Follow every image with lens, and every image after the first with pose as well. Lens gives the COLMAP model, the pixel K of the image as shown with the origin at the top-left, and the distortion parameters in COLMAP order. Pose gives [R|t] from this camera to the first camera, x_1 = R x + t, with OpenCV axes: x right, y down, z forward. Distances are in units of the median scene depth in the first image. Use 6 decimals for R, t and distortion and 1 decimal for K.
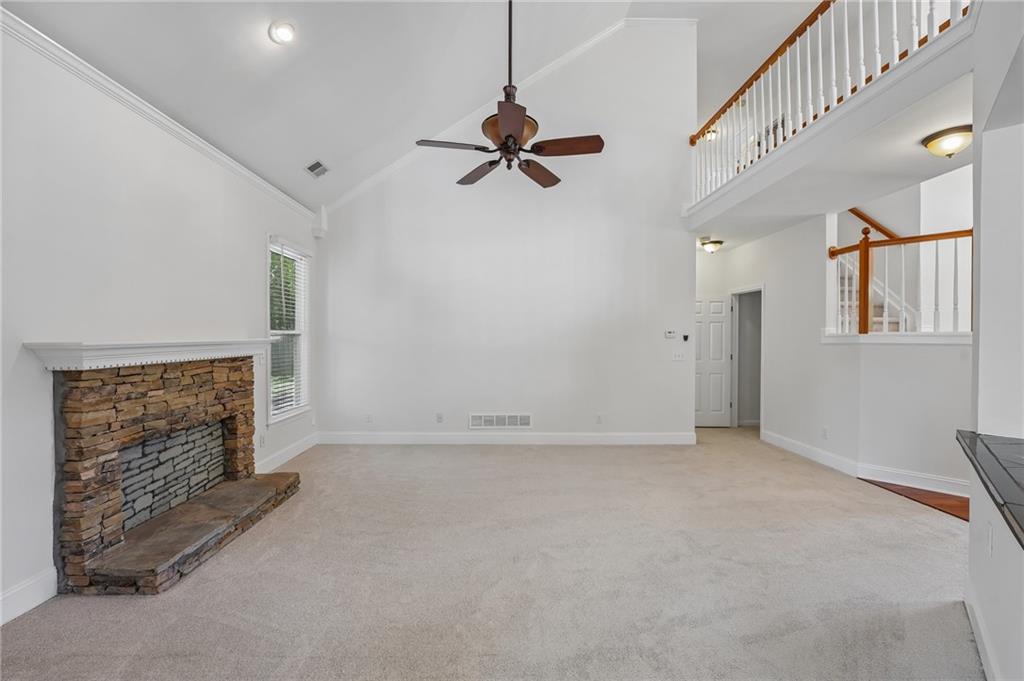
lens RADIAL K [[414.5, 0, 512.0], [0, 414.5, 340.5], [0, 0, 1]] dist [-0.021701, 0.003779]
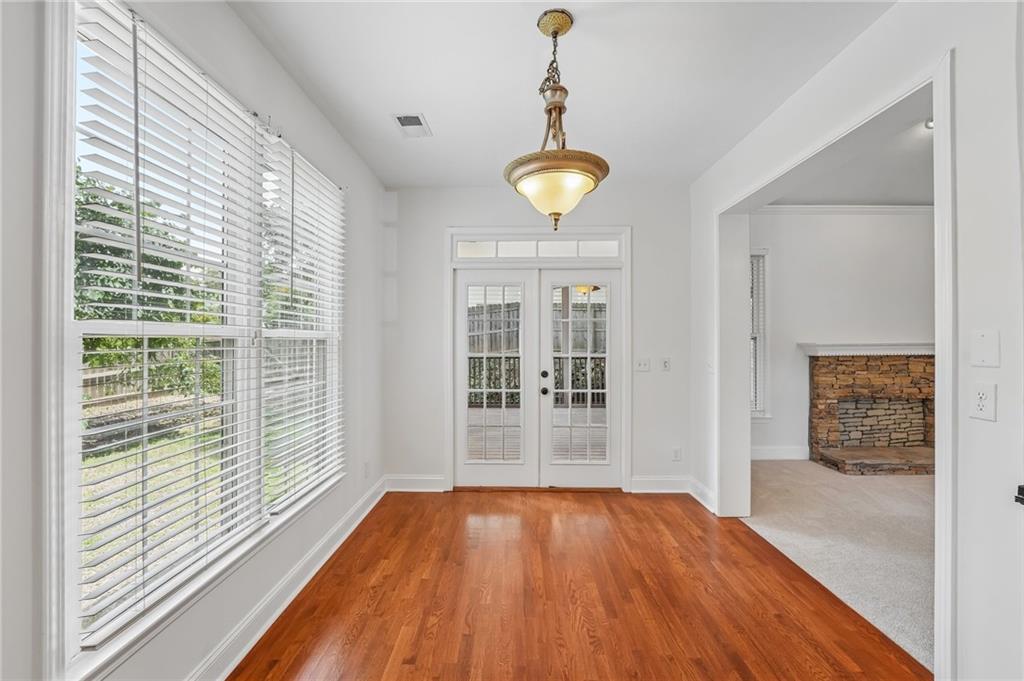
lens RADIAL K [[414.5, 0, 512.0], [0, 414.5, 340.5], [0, 0, 1]] dist [-0.021701, 0.003779]
pose [[-0.039553, -0.004722, -0.999206, 0.807592], [-0.005589, 0.999974, -0.004504, 0.007890], [0.999202, 0.005407, -0.039578, -0.360845]]
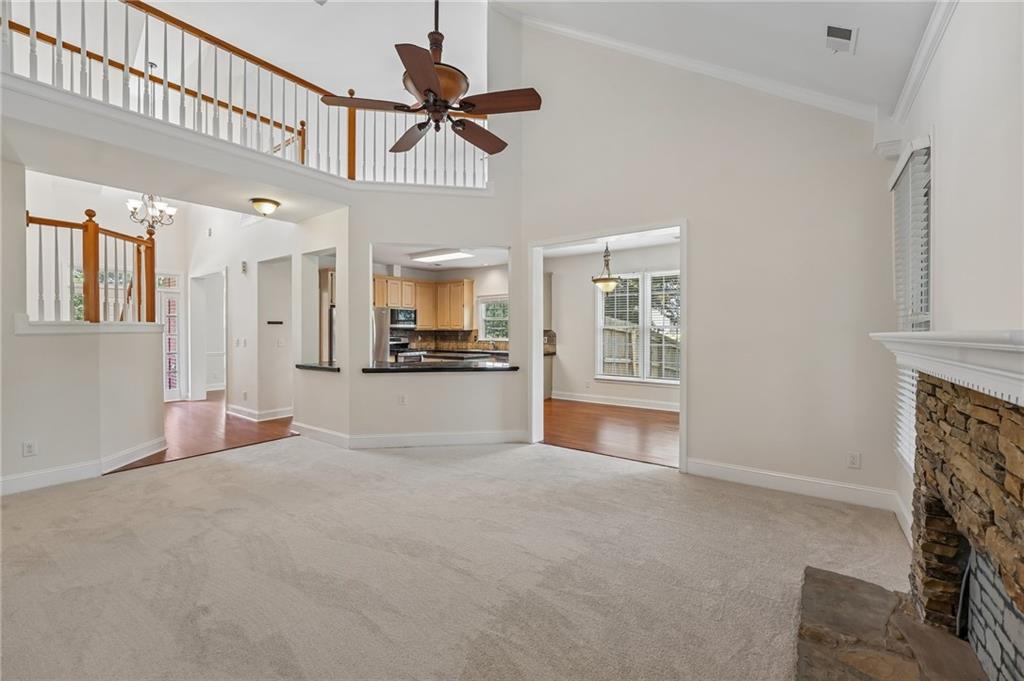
lens RADIAL K [[414.0, 0, 517.1], [0, 414.0, 328.7], [0, 0, 1]] dist [-0.035570, 0.000164]
pose [[-0.804656, -0.000629, 0.593741, -0.646245], [0.001235, 0.999996, 0.002733, -0.004989], [-0.593740, 0.002932, -0.804652, 1.590360]]
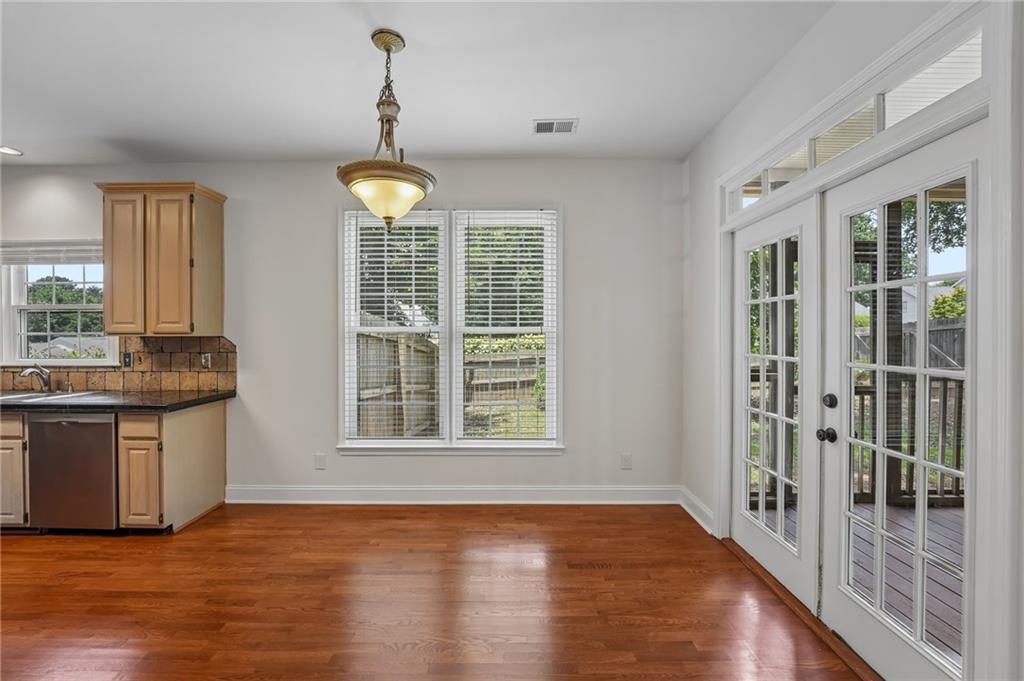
lens RADIAL K [[414.5, 0, 512.0], [0, 414.5, 340.5], [0, 0, 1]] dist [-0.021701, 0.003779]
pose [[-0.999724, -0.001869, 0.023401, 0.001055], [-0.001454, 0.999842, 0.017738, 0.002273], [-0.023430, 0.017699, -0.999569, 0.323690]]
